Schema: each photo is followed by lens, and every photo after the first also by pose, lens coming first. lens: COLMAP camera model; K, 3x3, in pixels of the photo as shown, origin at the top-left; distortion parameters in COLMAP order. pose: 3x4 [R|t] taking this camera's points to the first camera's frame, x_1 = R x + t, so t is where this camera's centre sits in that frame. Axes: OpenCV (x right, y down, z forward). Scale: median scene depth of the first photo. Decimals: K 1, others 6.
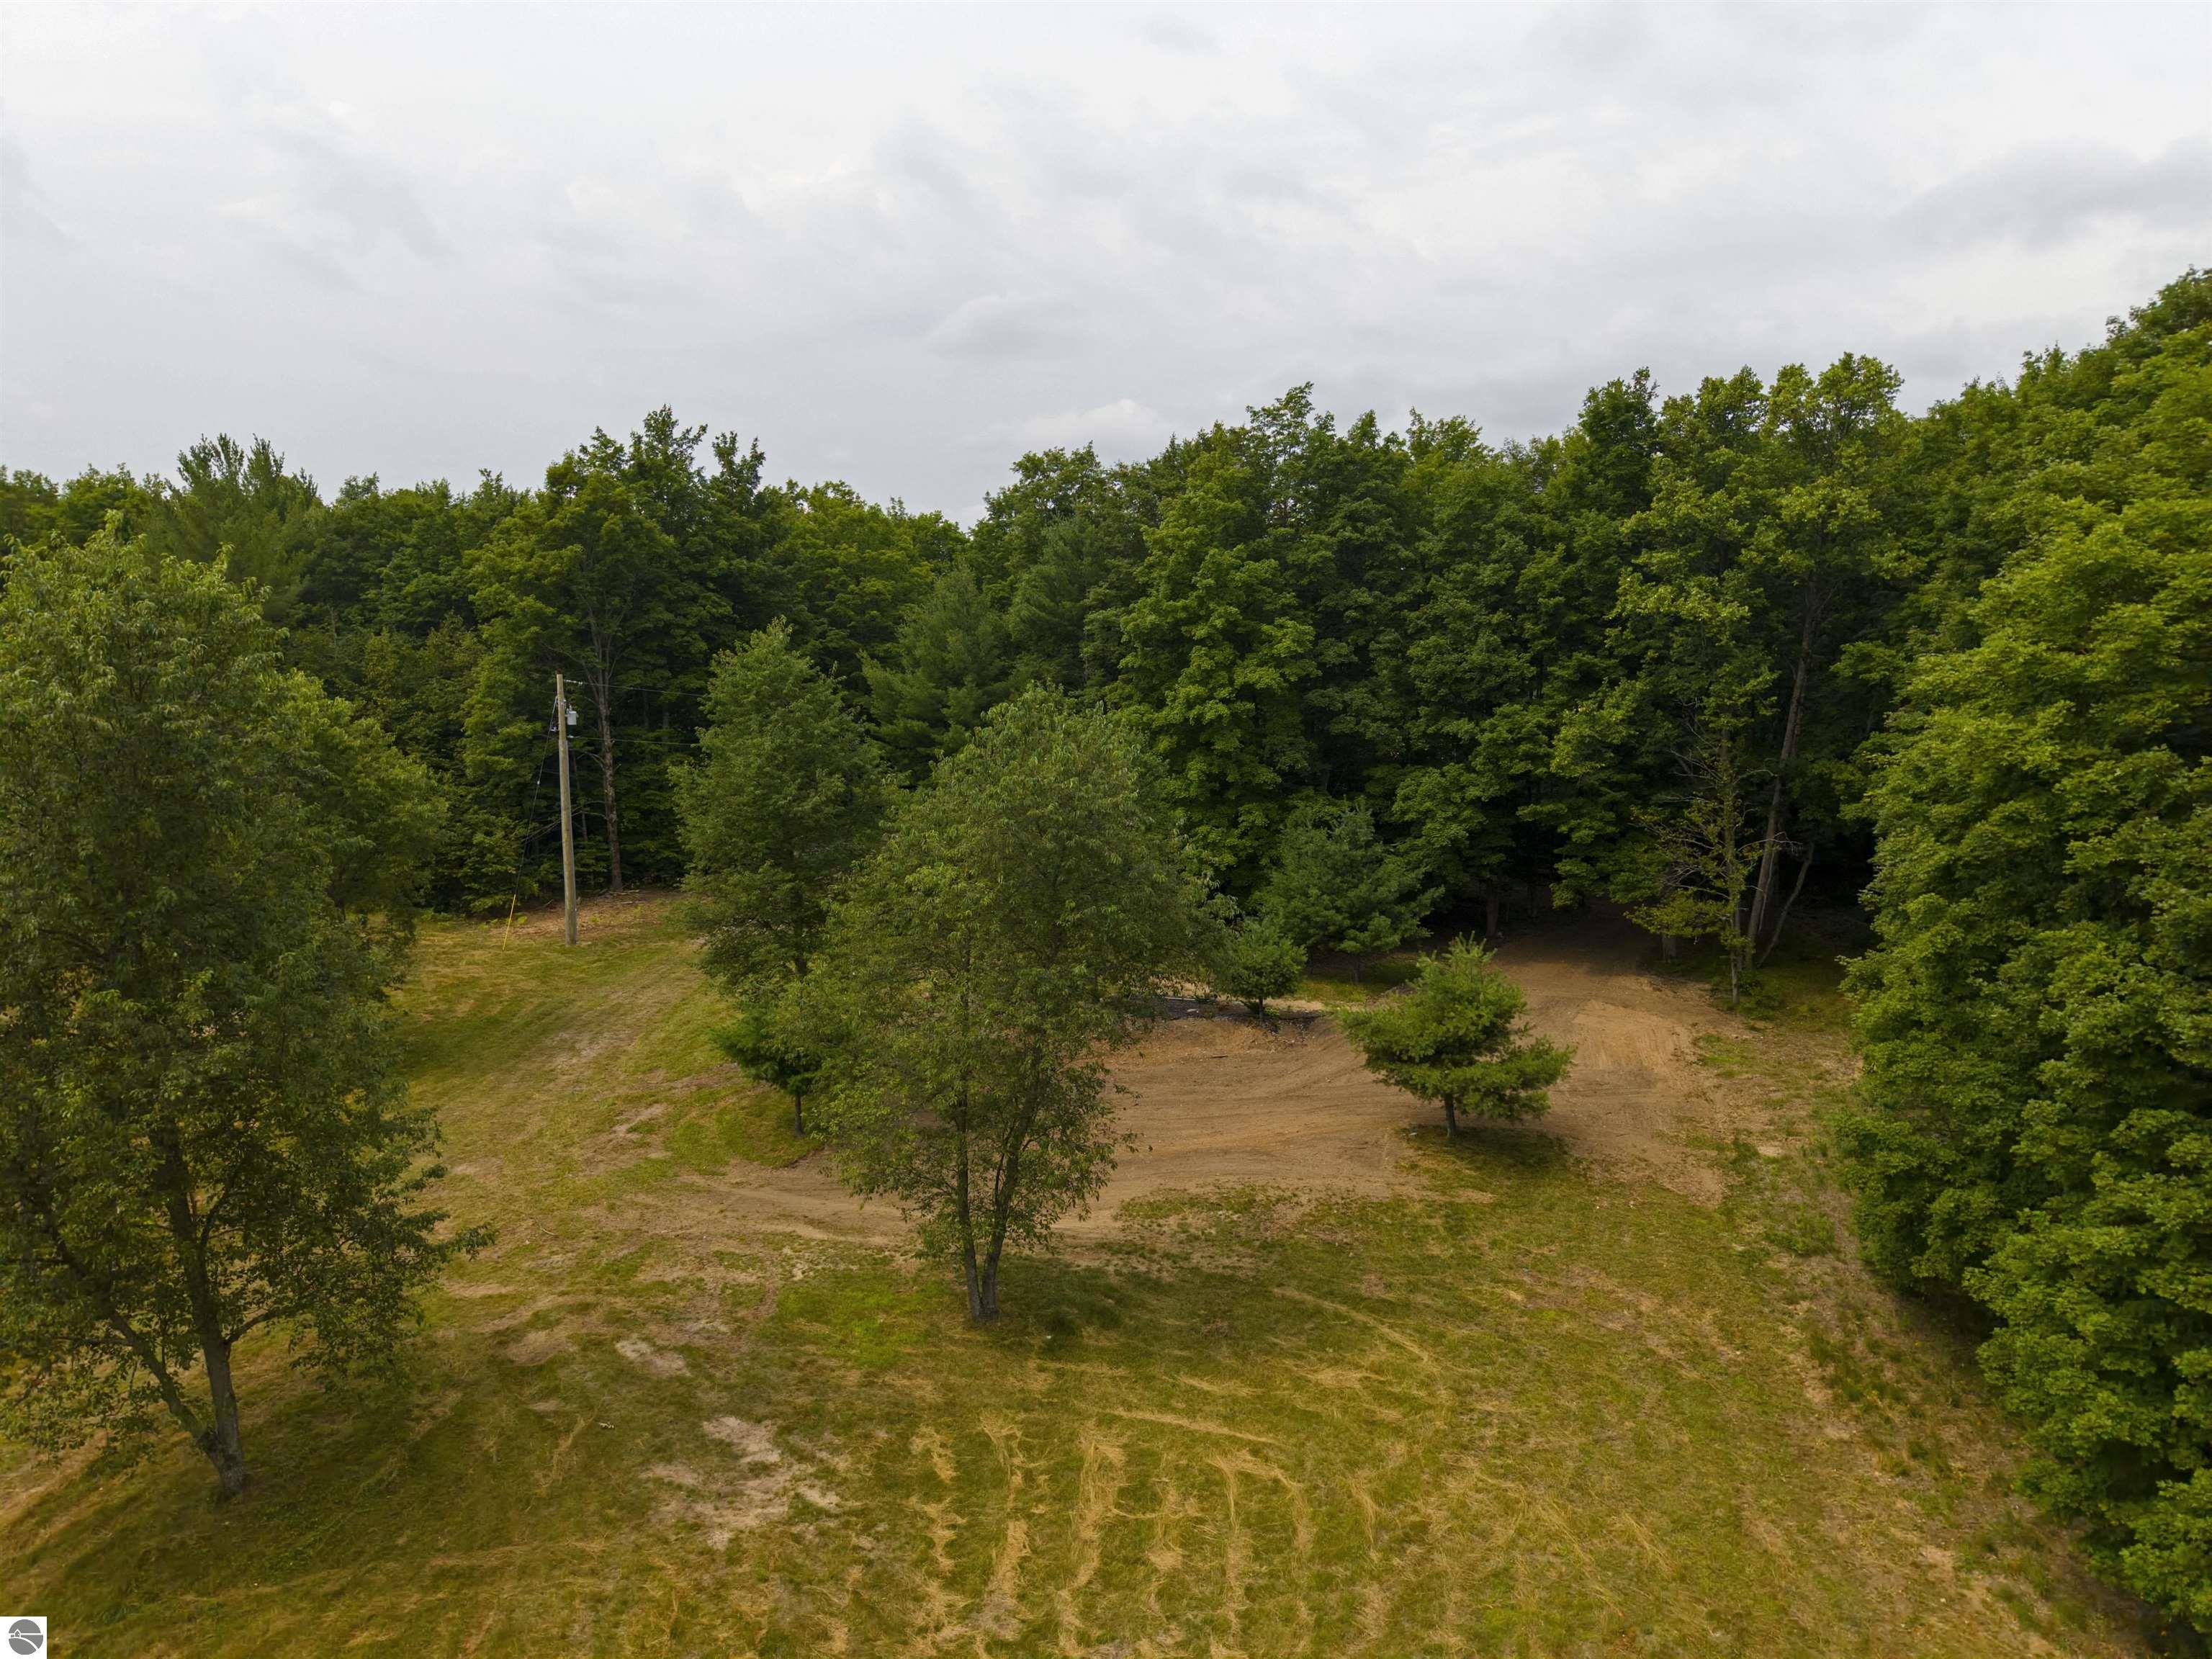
lens RADIAL K [[1491.2, 0, 1105.8], [0, 1491.2, 847.6], [0, 0, 1]] dist [0.019232, -0.013338]
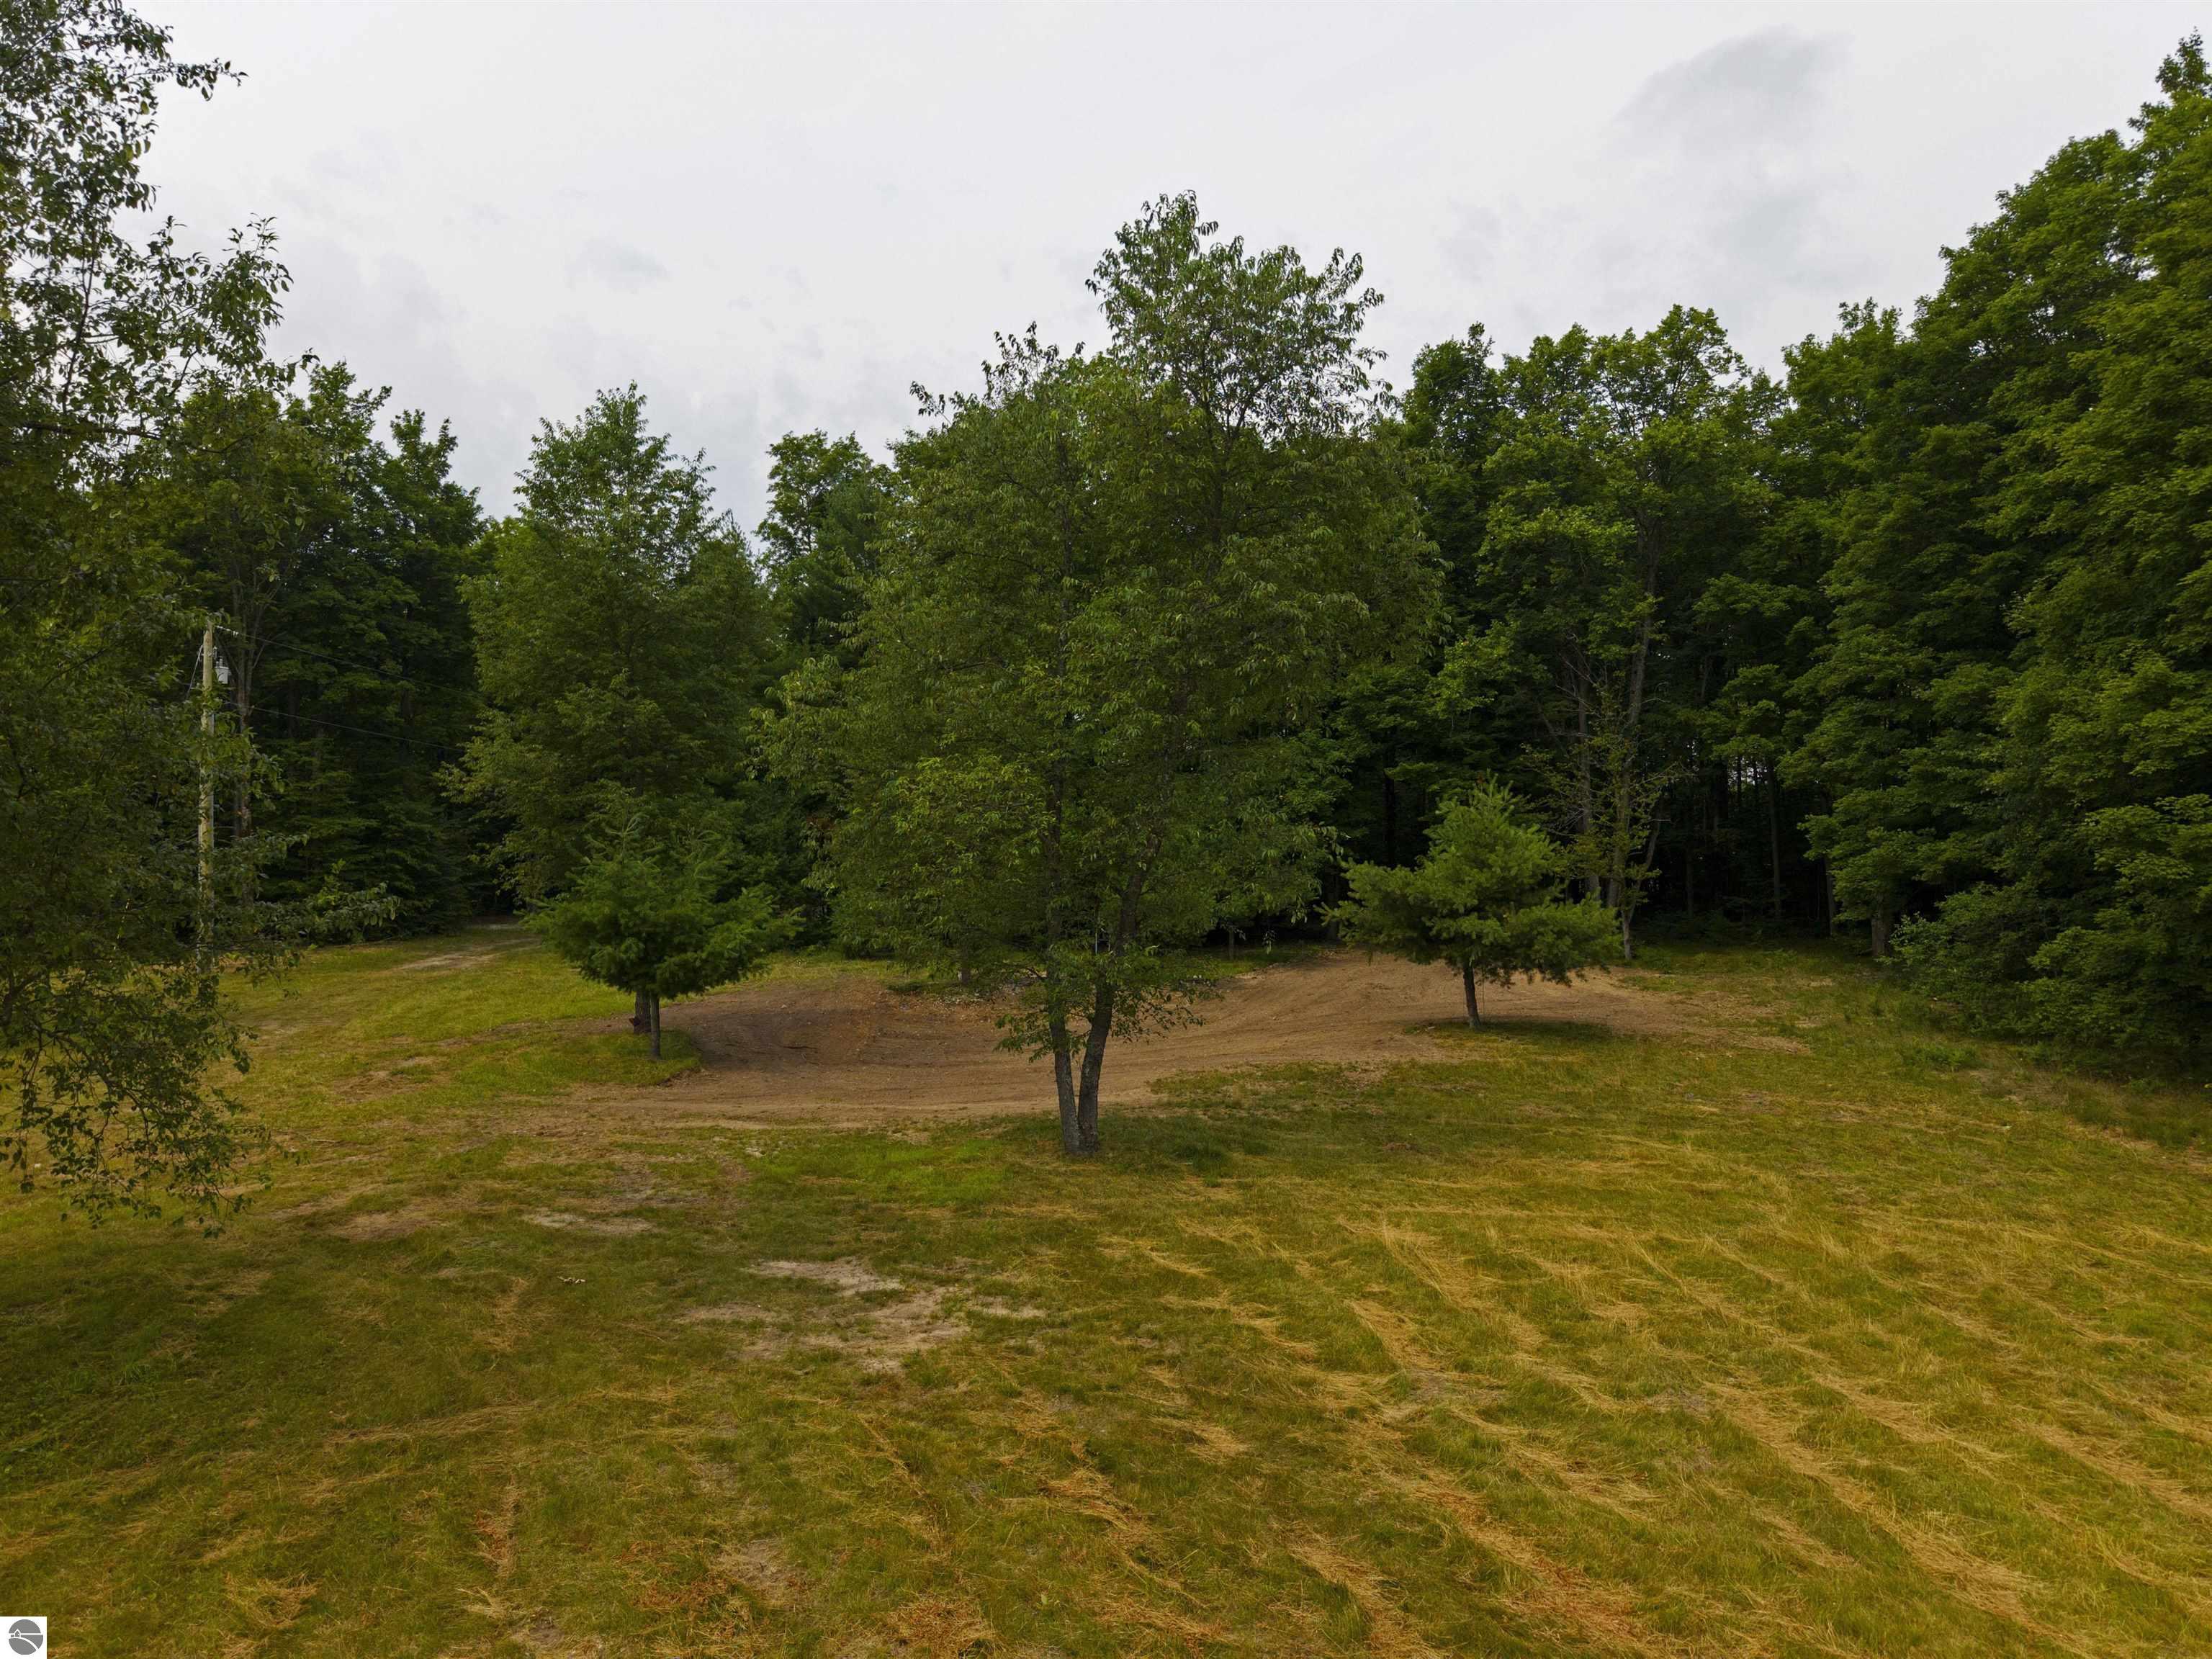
lens RADIAL K [[1491.2, 0, 1104.9], [0, 1491.2, 835.7], [0, 0, 1]] dist [0.019232, -0.013338]
pose [[0.965346, -0.003524, 0.260951, -0.129860], [0.043866, 0.987874, -0.148933, 0.141919], [-0.257262, 0.155219, 0.953794, 0.171011]]
